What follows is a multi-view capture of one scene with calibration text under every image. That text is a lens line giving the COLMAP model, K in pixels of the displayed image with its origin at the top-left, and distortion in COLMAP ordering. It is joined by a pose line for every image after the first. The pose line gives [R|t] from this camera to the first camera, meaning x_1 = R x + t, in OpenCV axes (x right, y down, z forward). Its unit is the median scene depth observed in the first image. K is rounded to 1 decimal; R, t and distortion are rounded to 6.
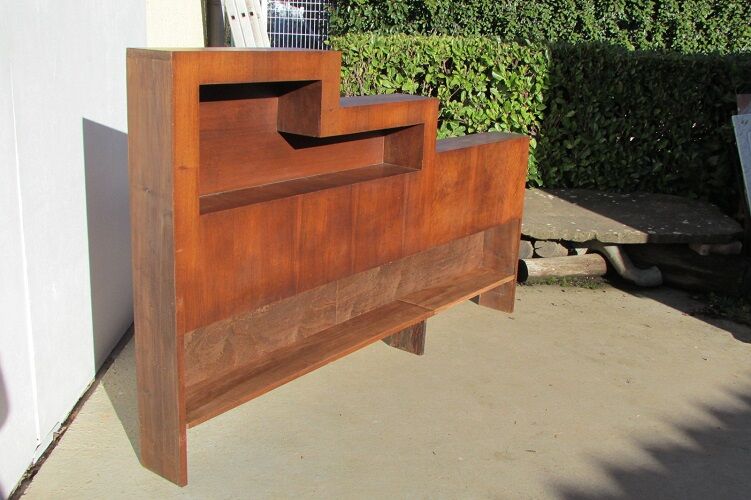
lens RADIAL K [[834.7, 0, 375.5], [0, 834.7, 250.0], [0, 0, 1]] dist [-0.080029, -0.005756]
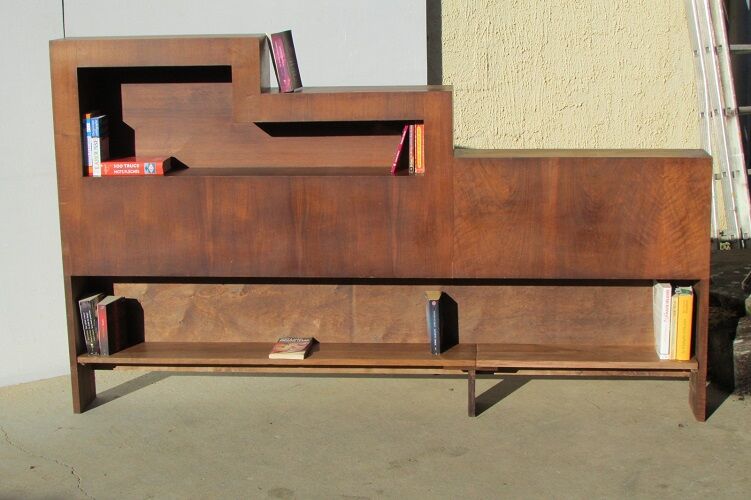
lens RADIAL K [[1333.9, 0, 375.5], [0, 1333.9, 250.0], [0, 0, 1]] dist [-0.148471, 0.009590]
pose [[0.529760, 0.131556, -0.837883, 0.727064], [-0.188119, 0.981516, 0.035168, -0.038398], [0.827022, 0.138991, 0.544716, 0.152723]]
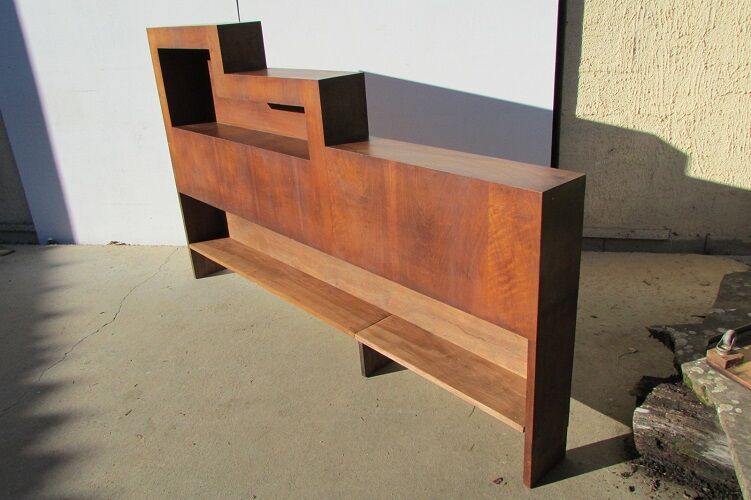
lens RADIAL K [[597.6, 0, 375.5], [0, 597.6, 250.0], [0, 0, 1]] dist [-0.049149, 0.003832]
pose [[-0.208125, 0.346208, -0.914781, 0.411075], [-0.208730, 0.897996, 0.387345, -0.170069], [0.955571, 0.271558, -0.114632, 0.732214]]
